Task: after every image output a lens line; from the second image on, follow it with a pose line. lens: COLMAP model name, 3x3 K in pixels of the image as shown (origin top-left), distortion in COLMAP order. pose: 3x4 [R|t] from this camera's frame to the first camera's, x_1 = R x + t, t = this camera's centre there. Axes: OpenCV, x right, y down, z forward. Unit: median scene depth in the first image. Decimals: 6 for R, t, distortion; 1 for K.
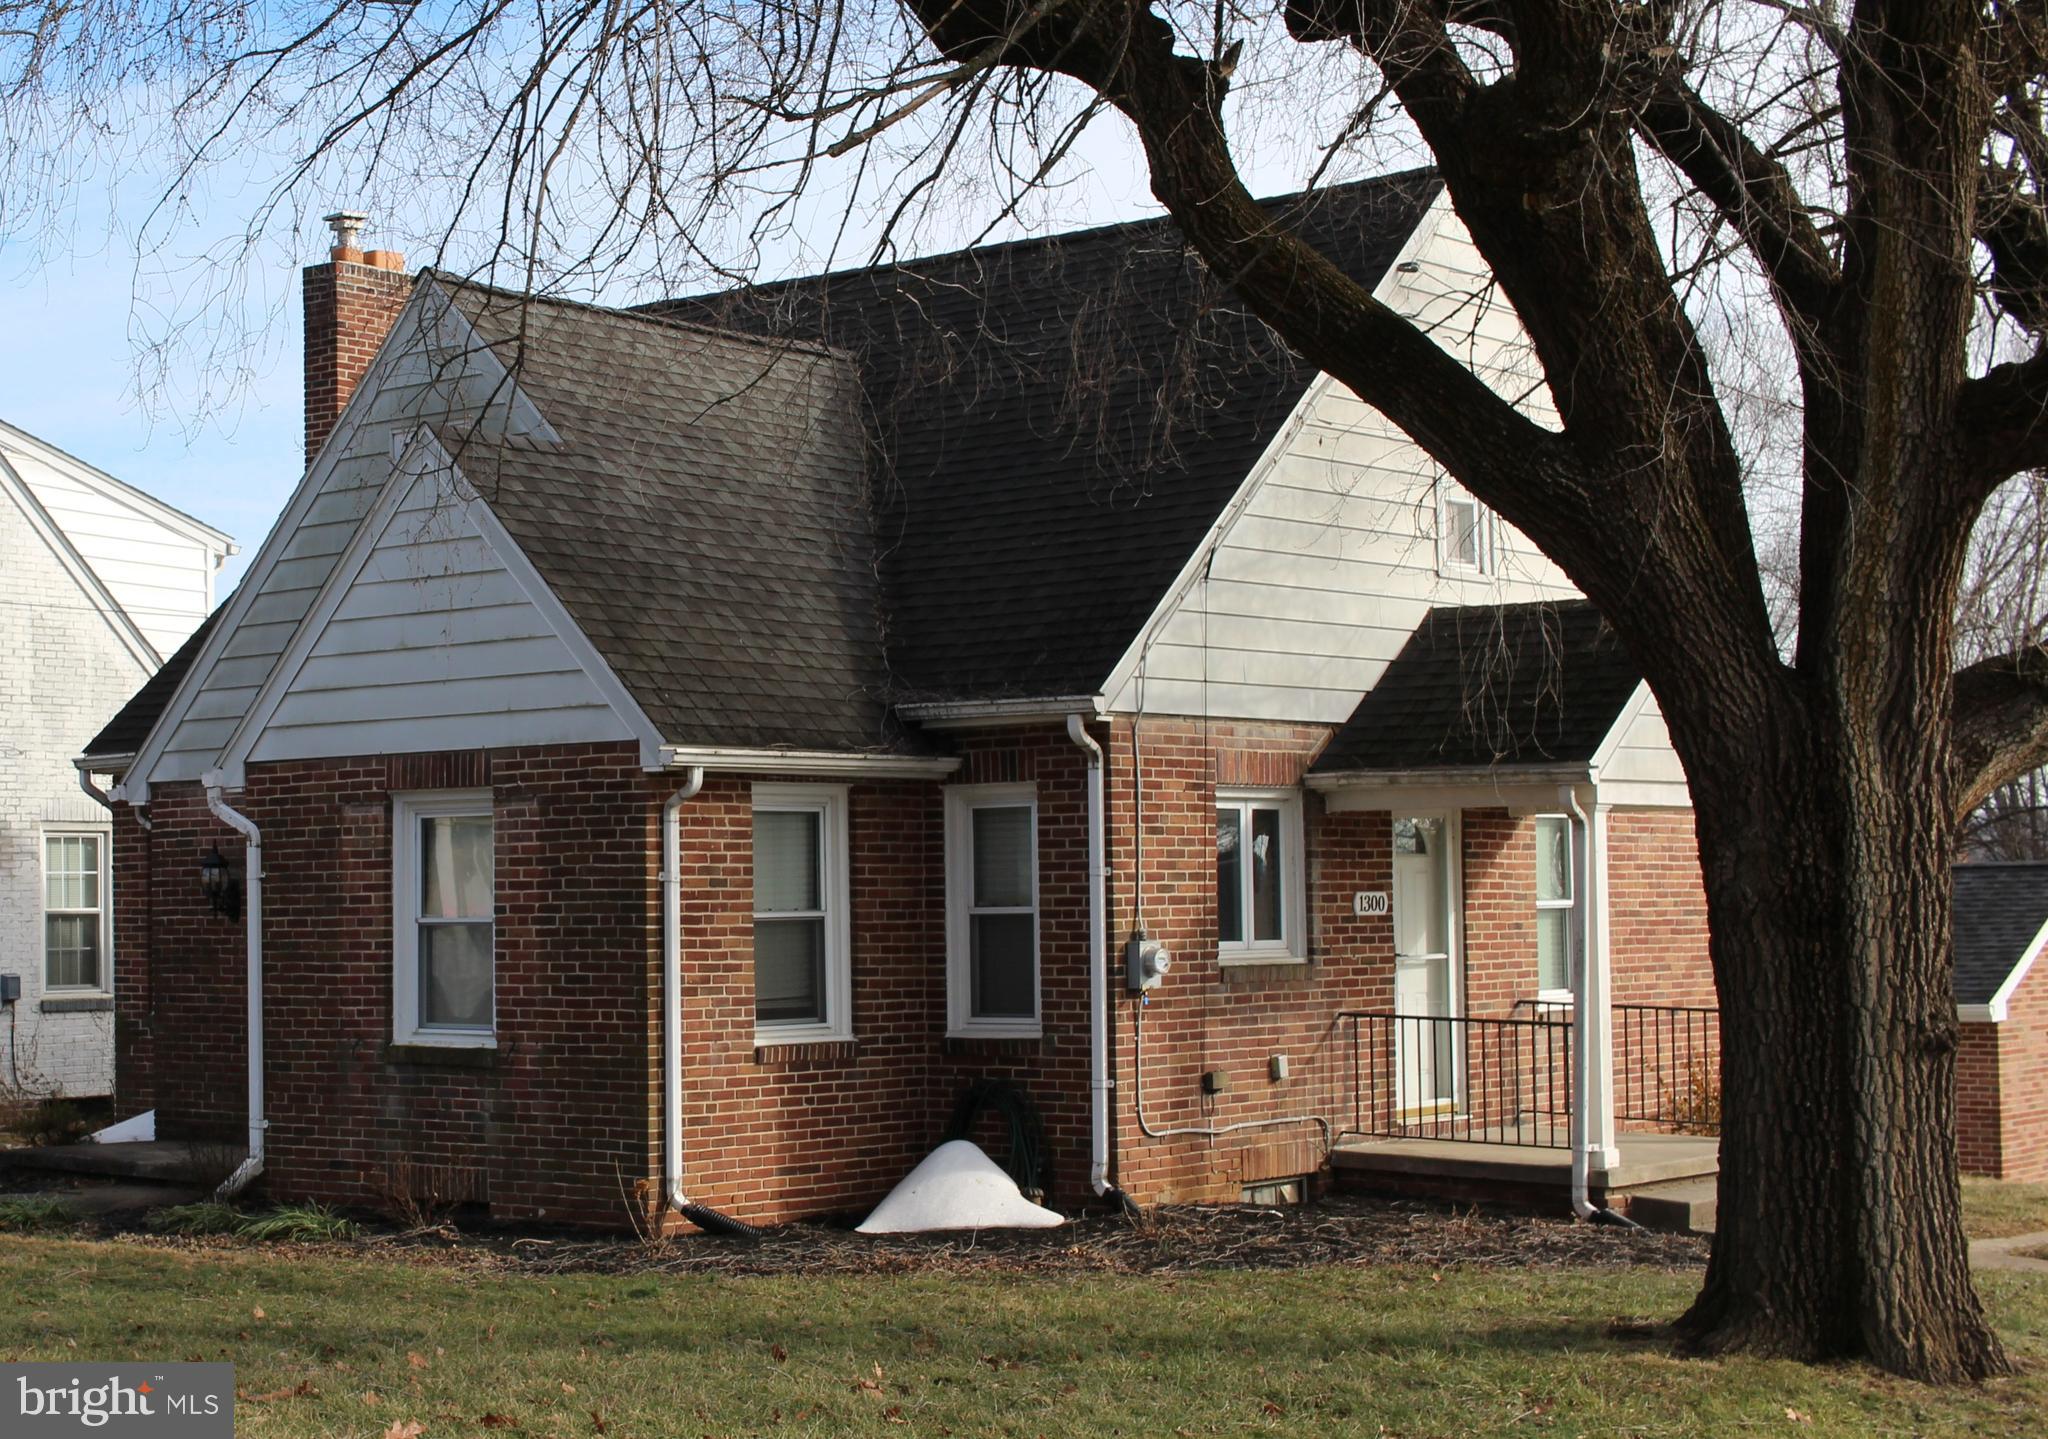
lens RADIAL K [[3329.5, 0, 1023.9], [0, 3329.5, 720.2], [0, 0, 1]] dist [0.006455, 0.000000]
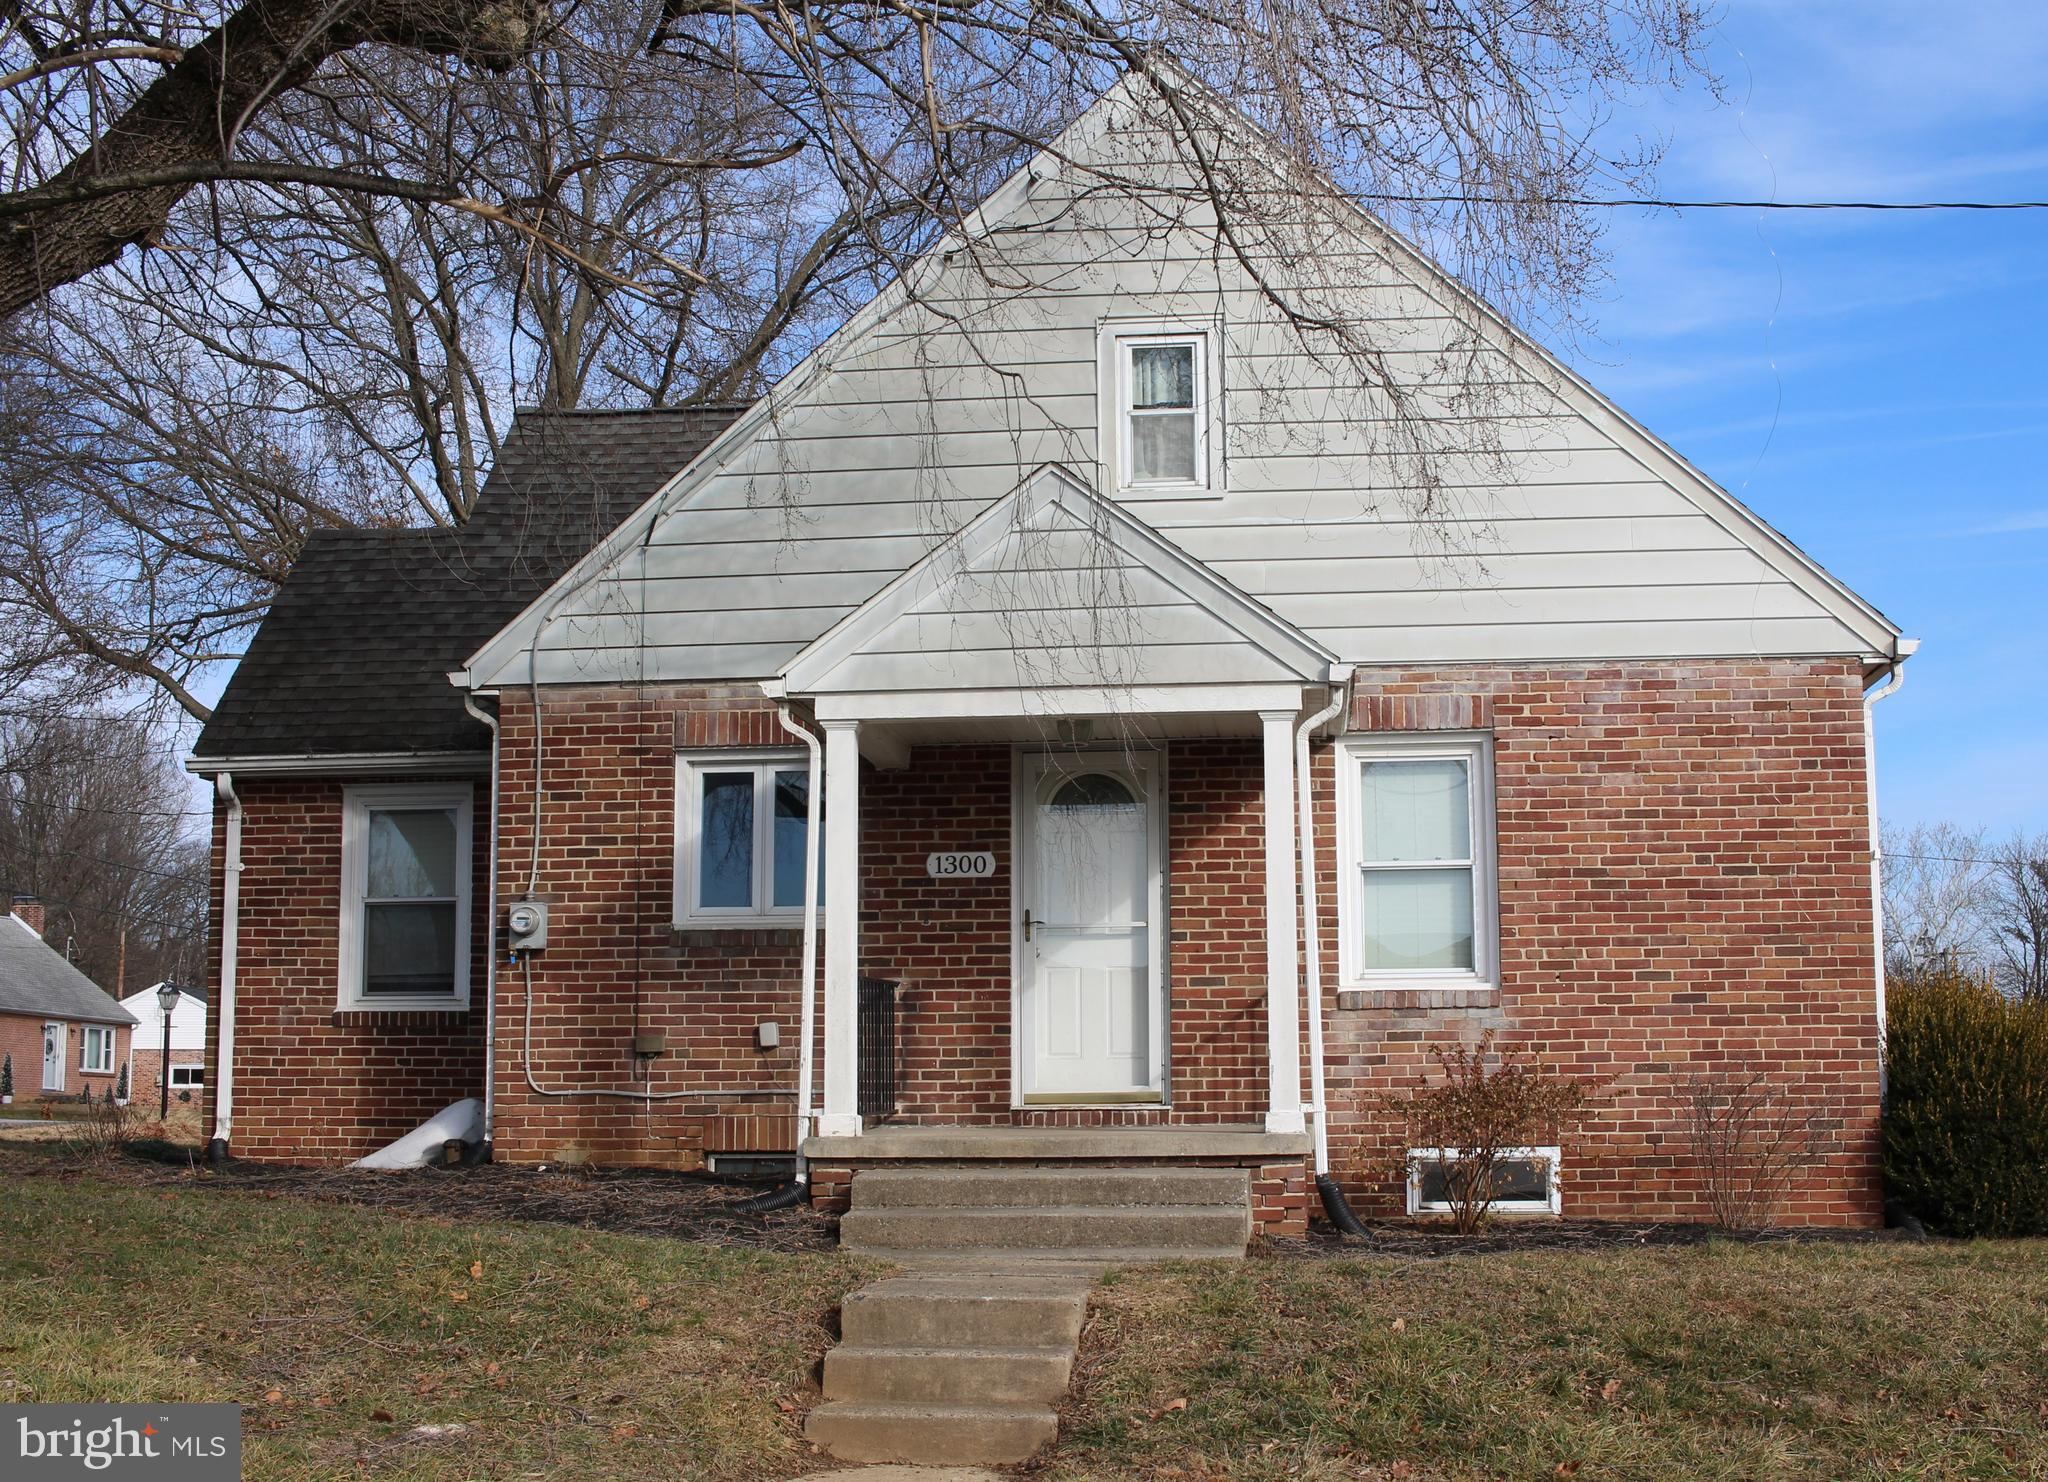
lens RADIAL K [[2650.5, 0, 1024.0], [0, 2650.5, 741.8], [0, 0, 1]] dist [0.000059, 0.000000]
pose [[0.545475, -0.110755, -0.830777, 0.795070], [0.046610, 0.993705, -0.101872, 0.105862], [0.836830, 0.016846, 0.547203, 0.669505]]
